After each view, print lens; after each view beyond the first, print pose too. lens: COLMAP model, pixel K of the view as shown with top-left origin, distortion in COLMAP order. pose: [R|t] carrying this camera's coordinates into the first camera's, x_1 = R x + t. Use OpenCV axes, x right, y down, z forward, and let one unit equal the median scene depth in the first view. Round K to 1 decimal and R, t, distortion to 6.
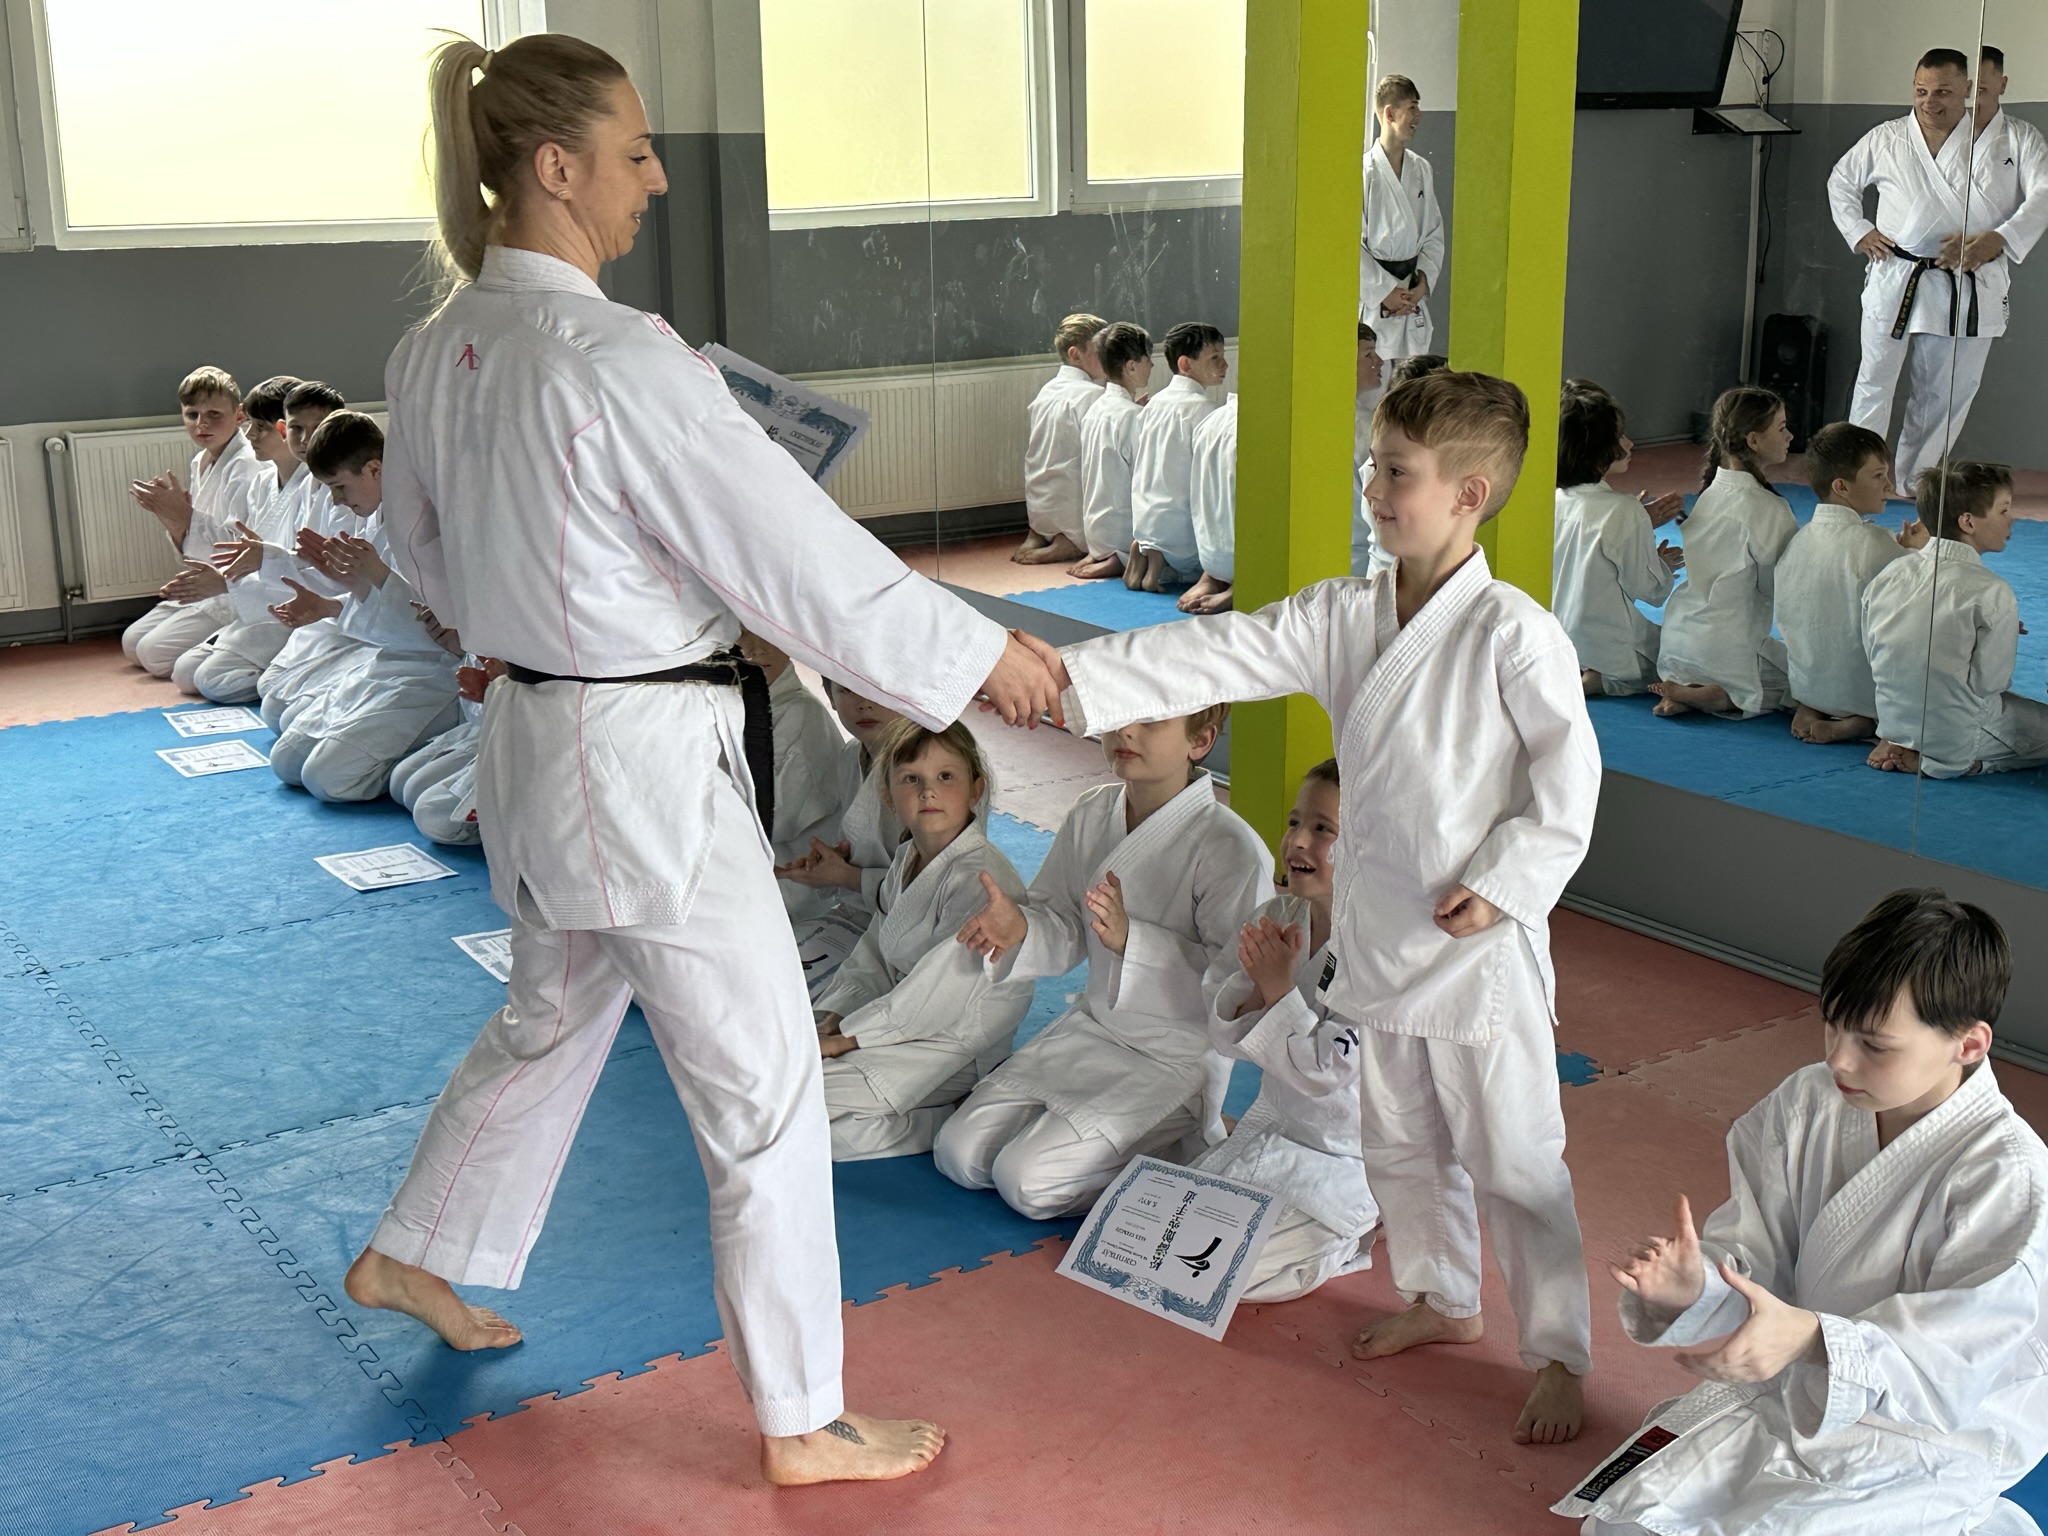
lens RADIAL K [[2453.6, 0, 1023.7], [0, 2453.6, 735.3], [0, 0, 1]] dist [0.212249, -0.527641]
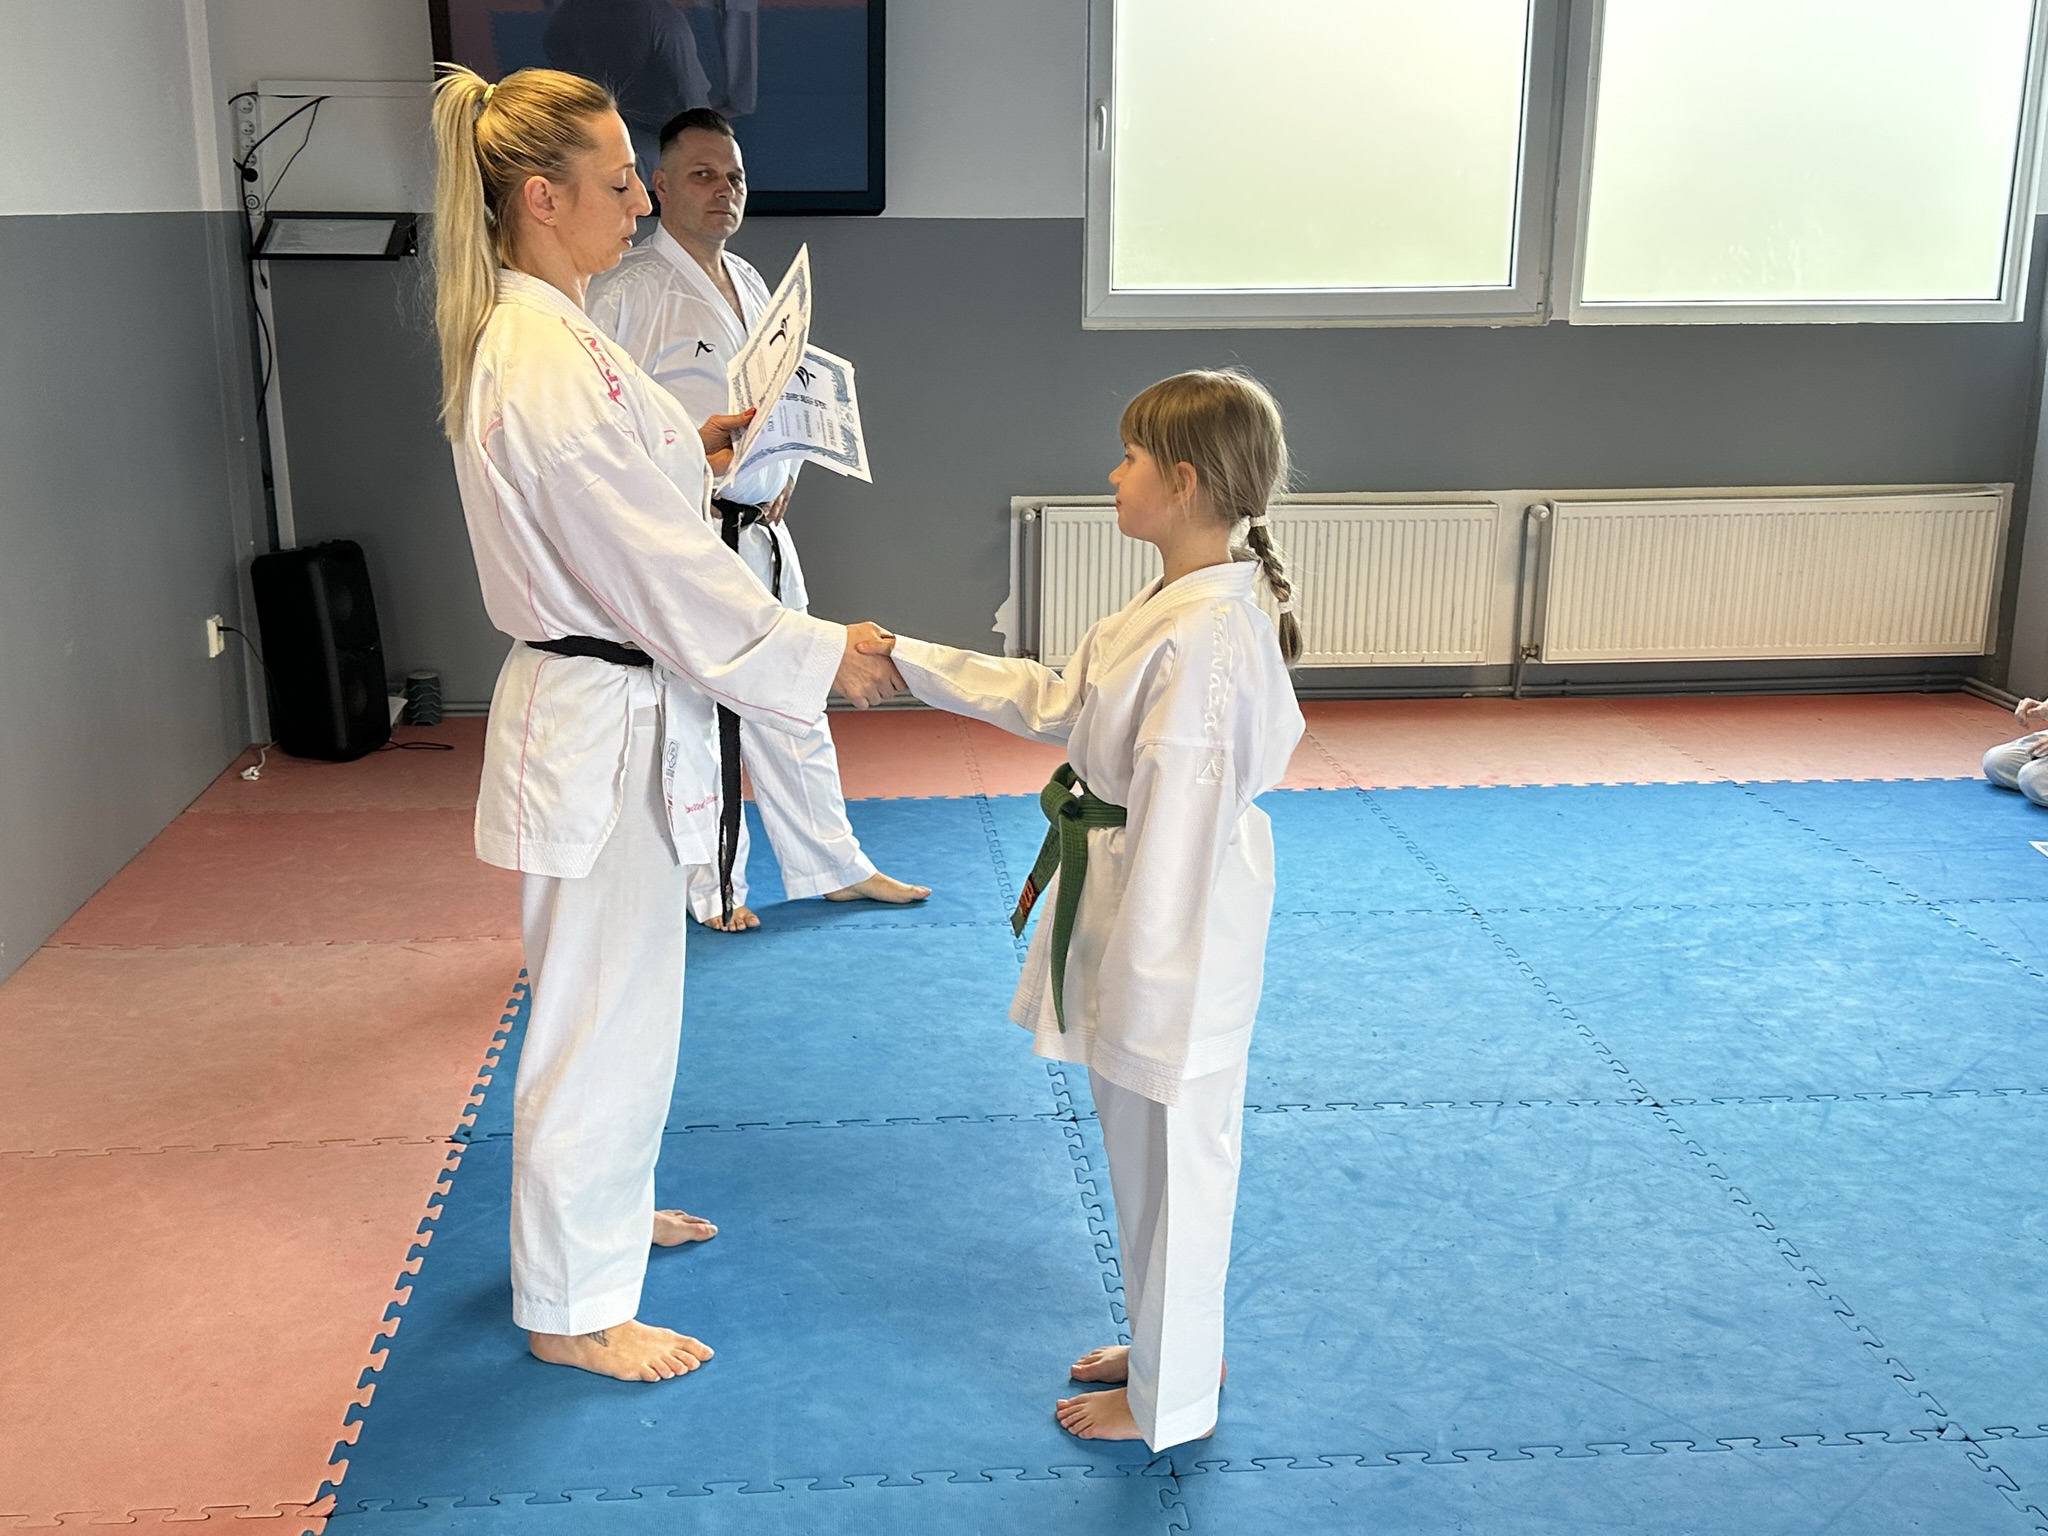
lens RADIAL K [[2106.9, 0, 1014.8], [0, 2106.9, 755.6], [0, 0, 1]] dist [0.119811, -0.011139]
pose [[0.880200, 0.135341, -0.454897, -0.226329], [-0.131537, 0.990497, 0.040176, -0.030731], [0.456012, 0.024473, 0.889637, 0.157104]]
